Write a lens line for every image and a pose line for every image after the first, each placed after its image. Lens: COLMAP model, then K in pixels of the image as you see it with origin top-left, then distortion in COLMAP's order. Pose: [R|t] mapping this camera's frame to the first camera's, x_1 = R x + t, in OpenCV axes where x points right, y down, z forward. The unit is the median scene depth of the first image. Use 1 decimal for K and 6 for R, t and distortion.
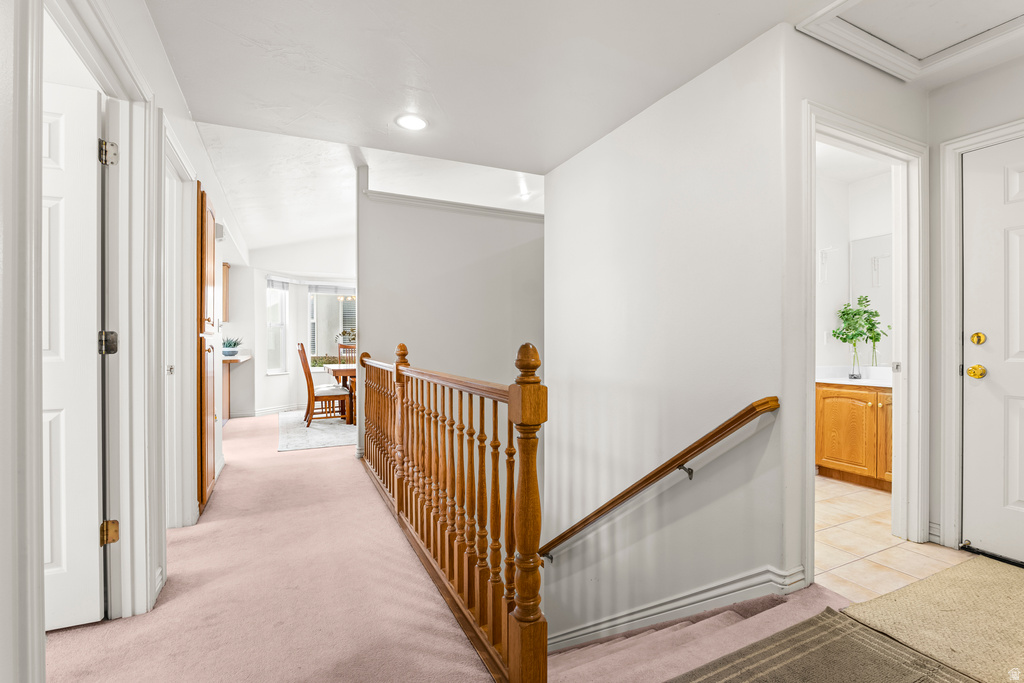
lens RADIAL K [[478.3, 0, 505.2], [0, 478.3, 339.3], [0, 0, 1]] dist [-0.023991, 0.003859]
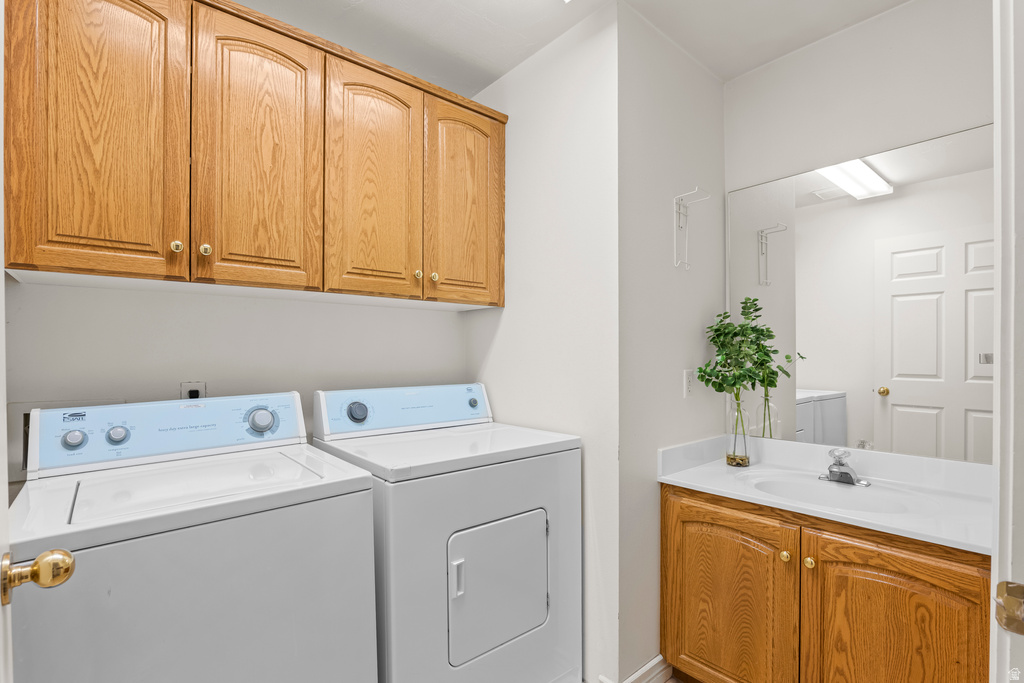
lens RADIAL K [[478.3, 0, 513.9], [0, 478.3, 345.8], [0, 0, 1]] dist [-0.023991, 0.003859]
pose [[0.963118, 0.002818, 0.269065, 0.380890], [-0.000635, 0.999966, -0.008202, -0.036801], [-0.269079, 0.007729, 0.963087, 0.583628]]
